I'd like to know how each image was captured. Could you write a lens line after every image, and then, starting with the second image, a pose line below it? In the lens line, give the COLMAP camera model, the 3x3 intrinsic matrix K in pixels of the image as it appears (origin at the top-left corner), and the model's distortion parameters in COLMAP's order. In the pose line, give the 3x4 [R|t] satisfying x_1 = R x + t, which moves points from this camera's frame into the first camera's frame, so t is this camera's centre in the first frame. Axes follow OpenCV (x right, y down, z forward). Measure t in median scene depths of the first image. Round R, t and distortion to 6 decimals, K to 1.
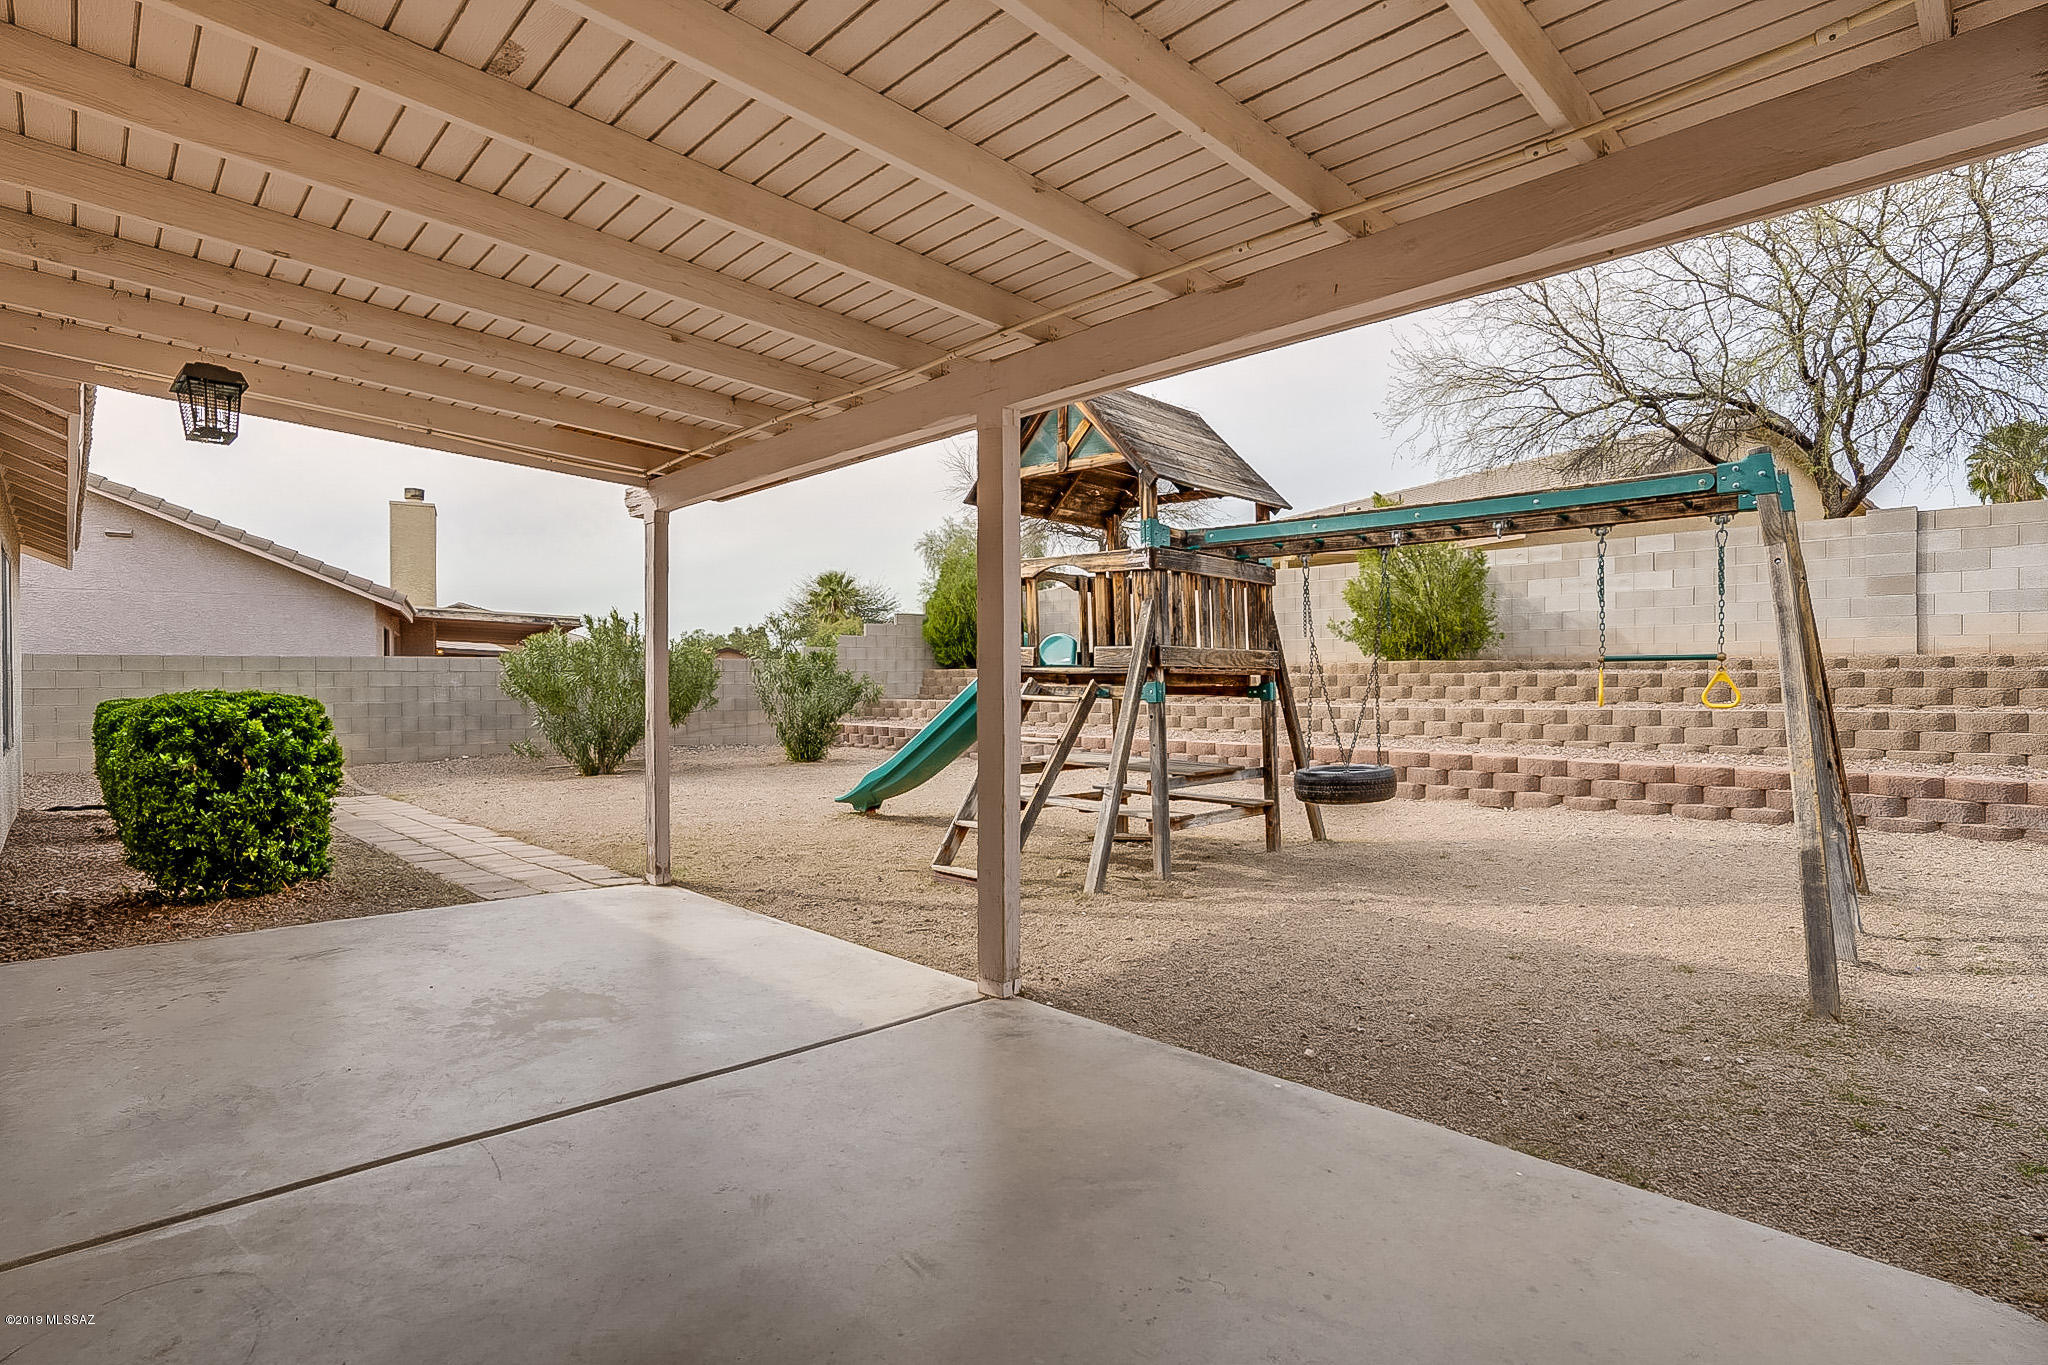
lens RADIAL K [[957.5, 0, 1013.7], [0, 957.5, 716.4], [0, 0, 1]] dist [-0.053791, 0.016932]
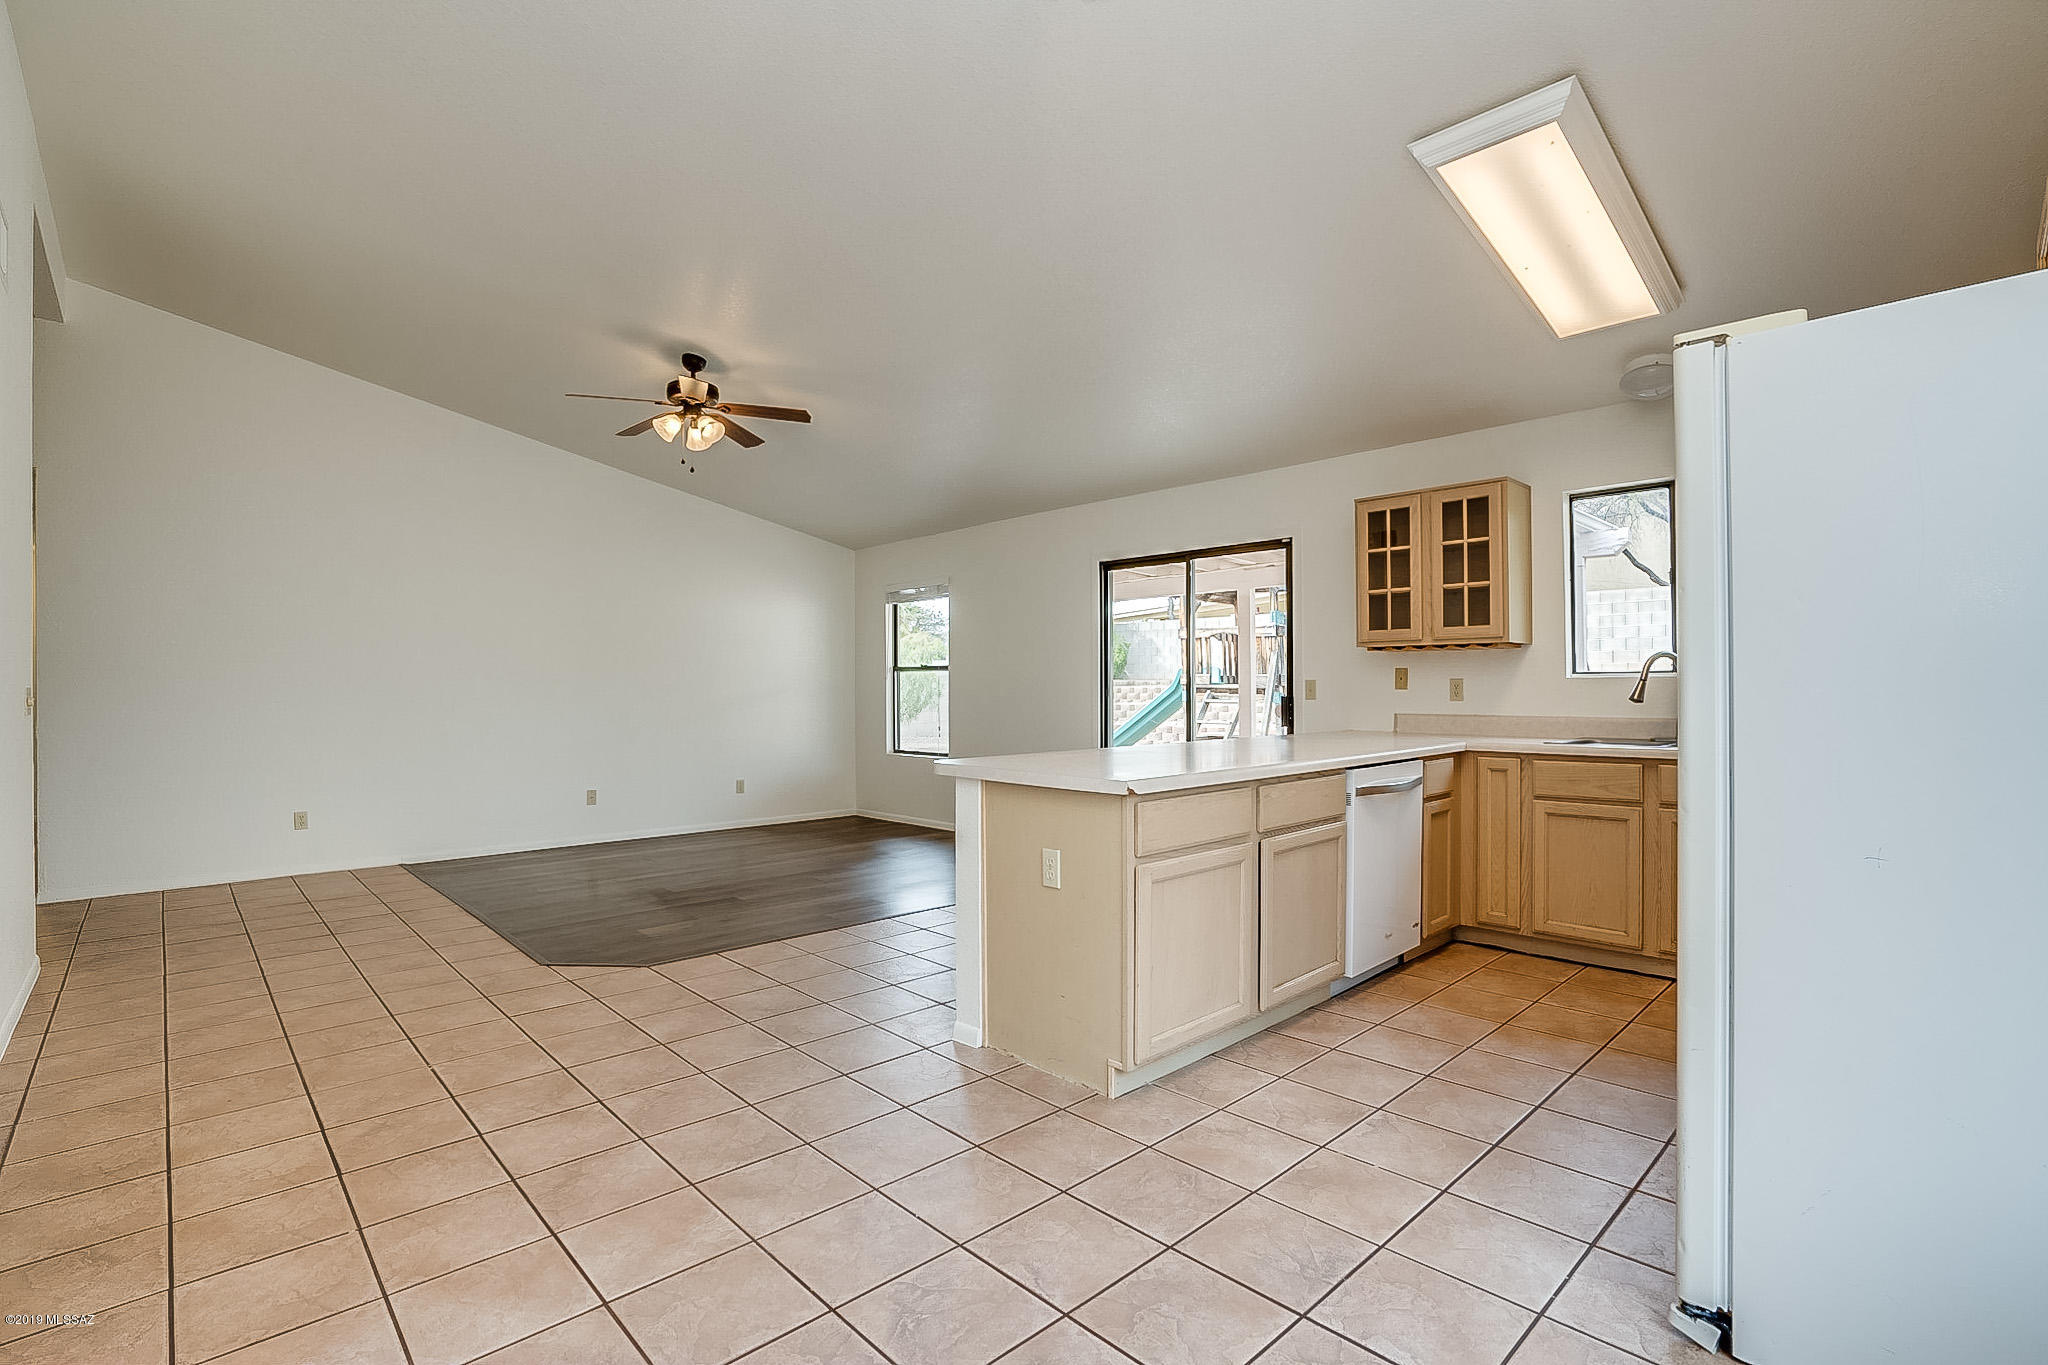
lens RADIAL K [[957.5, 0, 1013.9], [0, 957.5, 688.9], [0, 0, 1]] dist [-0.053791, 0.016932]
pose [[0.999973, -0.003098, 0.006689, -0.250496], [0.003313, 0.999471, -0.032363, 0.010806], [-0.006585, 0.032384, 0.999454, -0.586440]]
